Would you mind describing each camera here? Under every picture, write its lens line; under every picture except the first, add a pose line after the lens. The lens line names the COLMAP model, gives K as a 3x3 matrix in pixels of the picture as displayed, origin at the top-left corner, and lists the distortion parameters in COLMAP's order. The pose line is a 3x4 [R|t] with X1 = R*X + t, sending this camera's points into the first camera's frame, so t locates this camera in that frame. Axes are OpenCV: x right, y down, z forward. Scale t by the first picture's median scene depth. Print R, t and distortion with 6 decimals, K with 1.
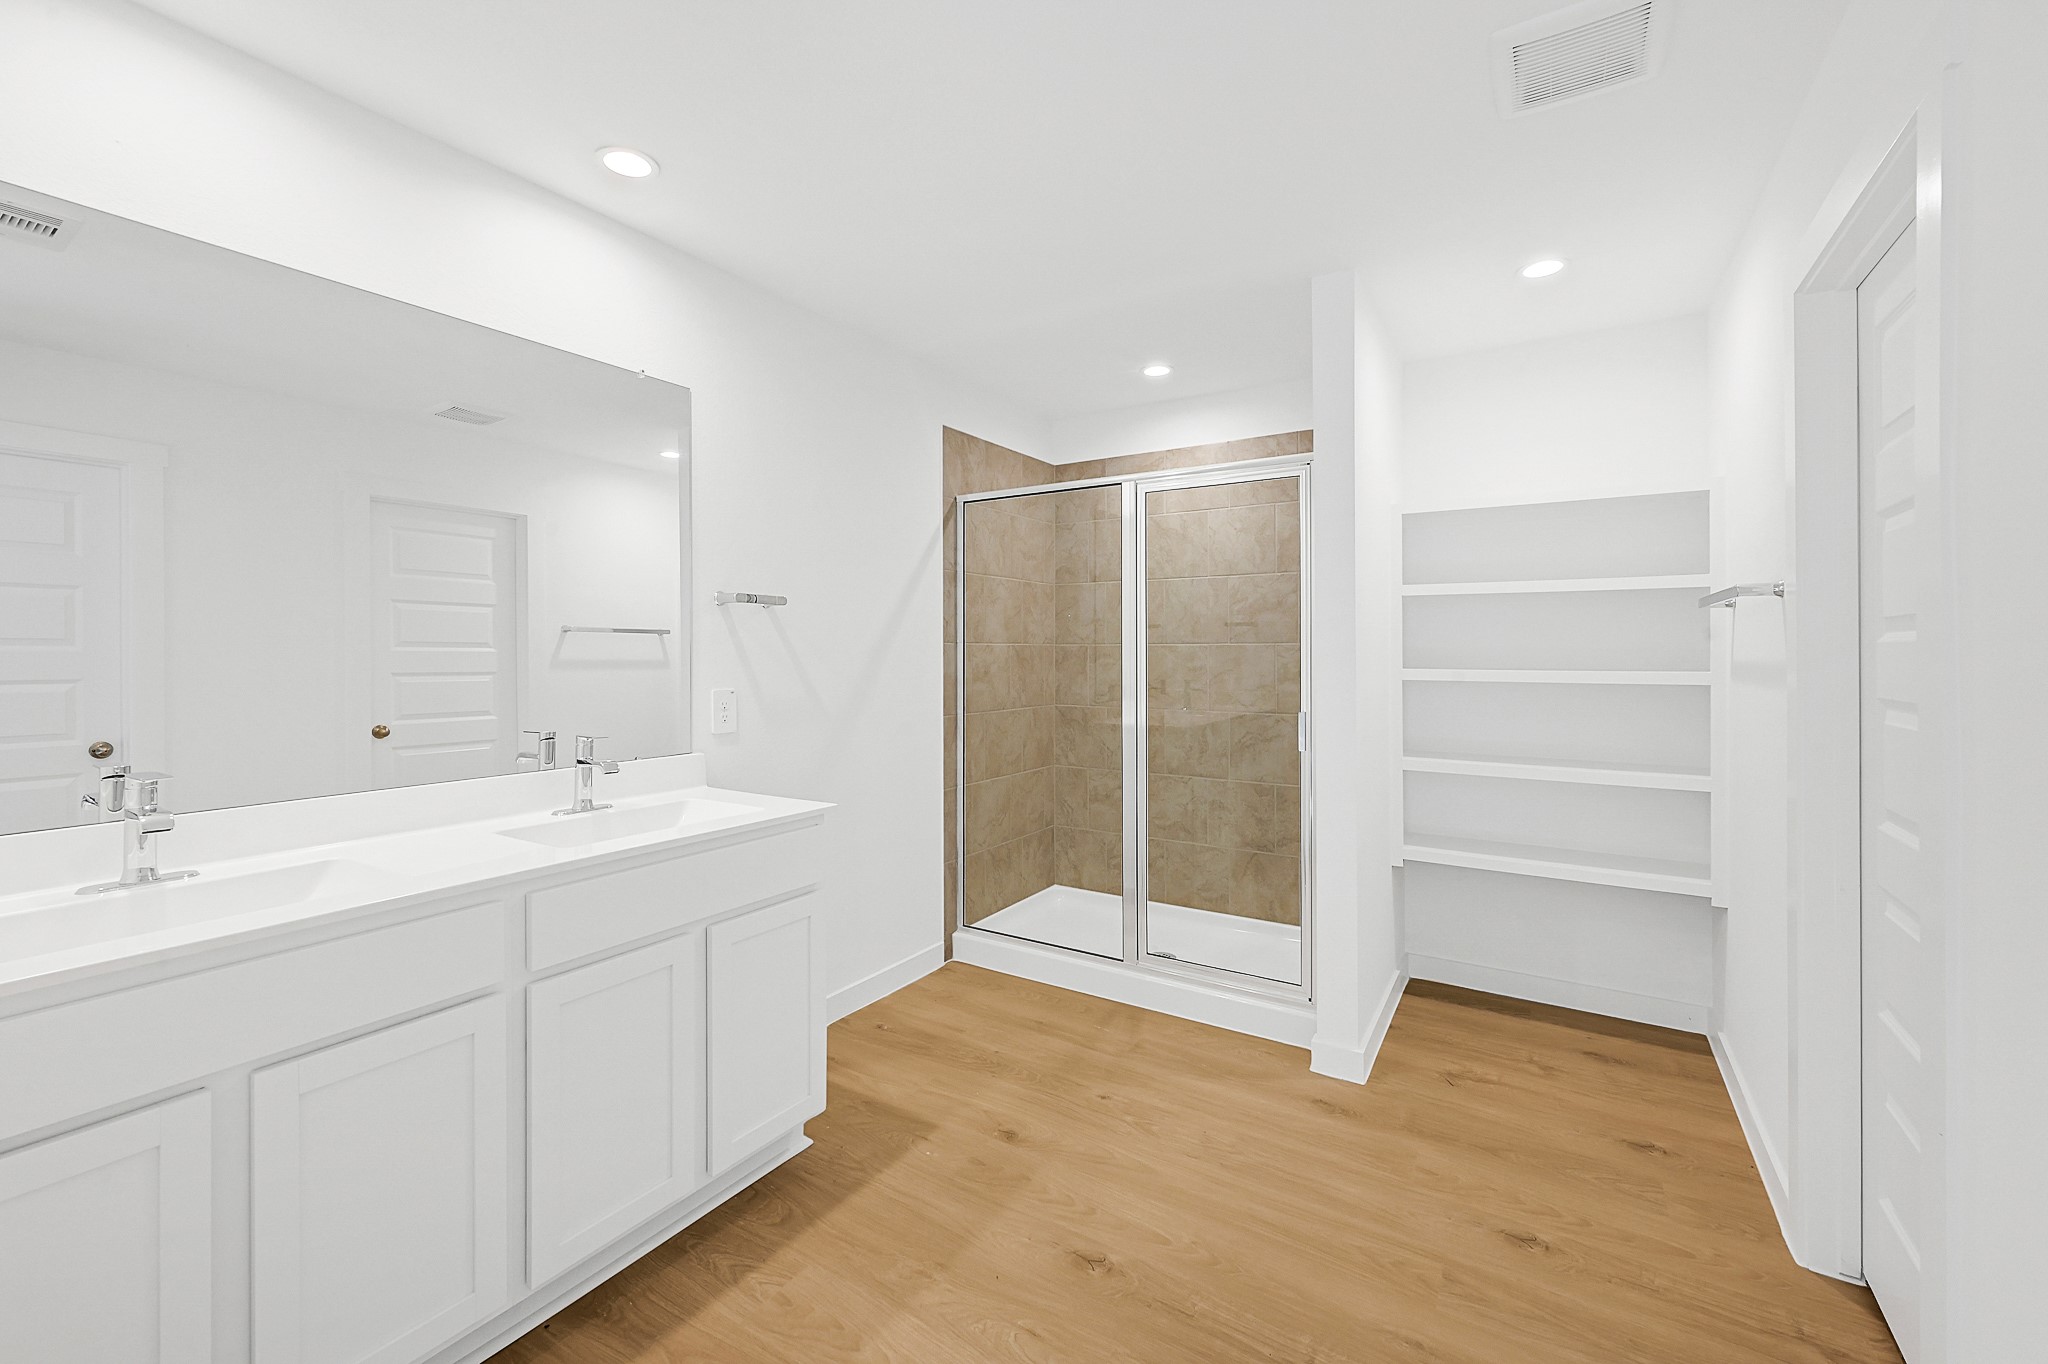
lens RADIAL K [[831.1, 0, 1021.8], [0, 831.1, 666.1], [0, 0, 1]] dist [0.001480, -0.000676]
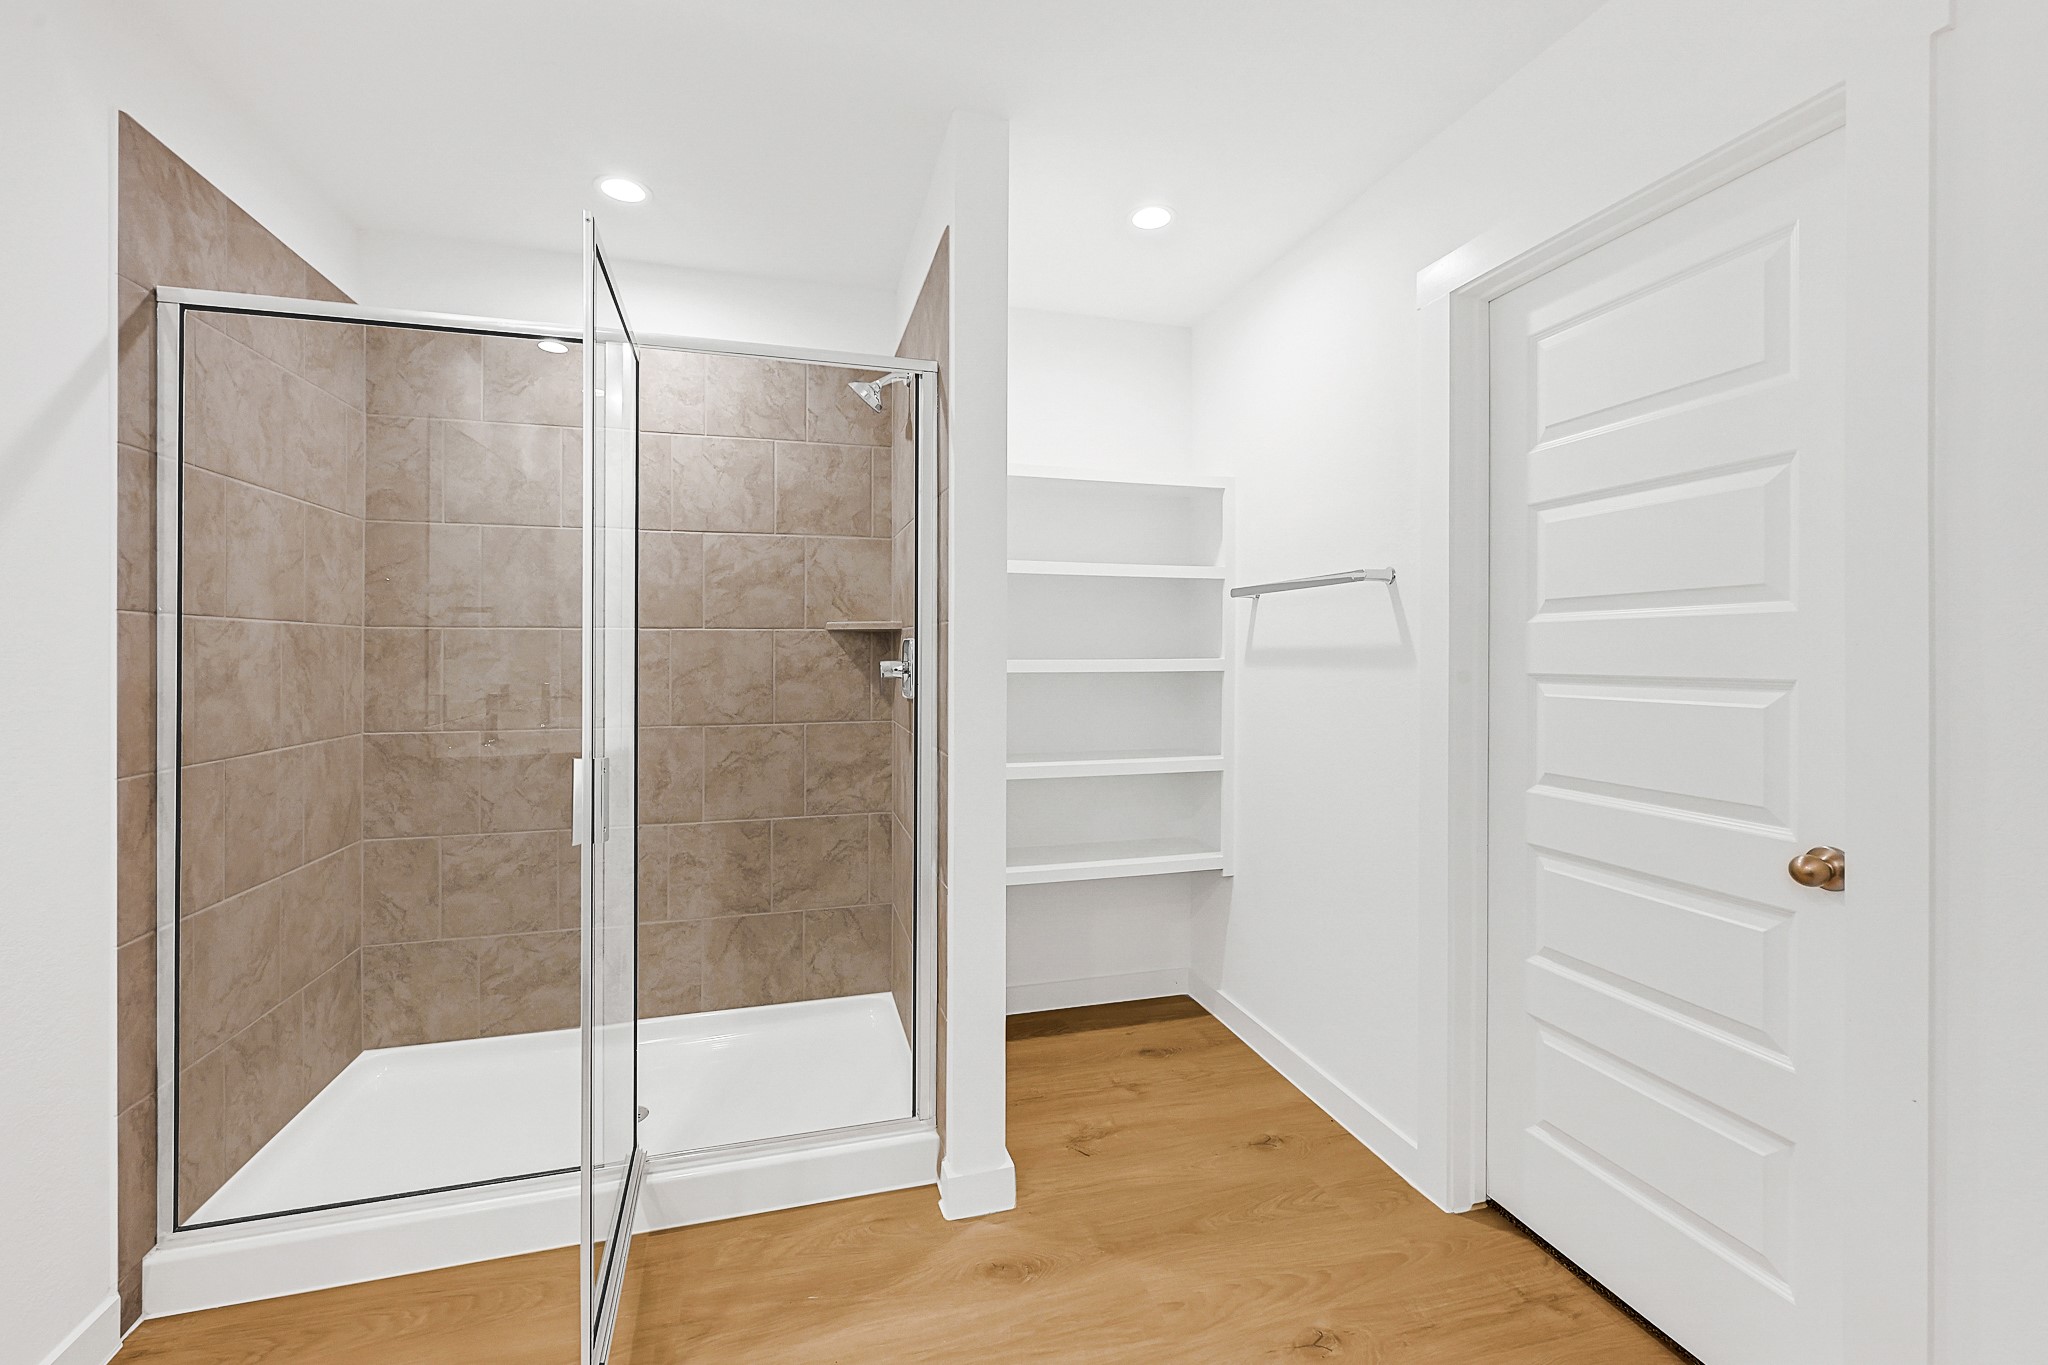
lens RADIAL K [[831.1, 0, 1019.3], [0, 831.1, 656.7], [0, 0, 1]] dist [0.001480, -0.000676]
pose [[0.661317, -0.004116, 0.750095, -0.104920], [0.014893, 0.999860, -0.007644, 0.006223], [-0.749959, 0.016226, 0.661286, 0.340490]]
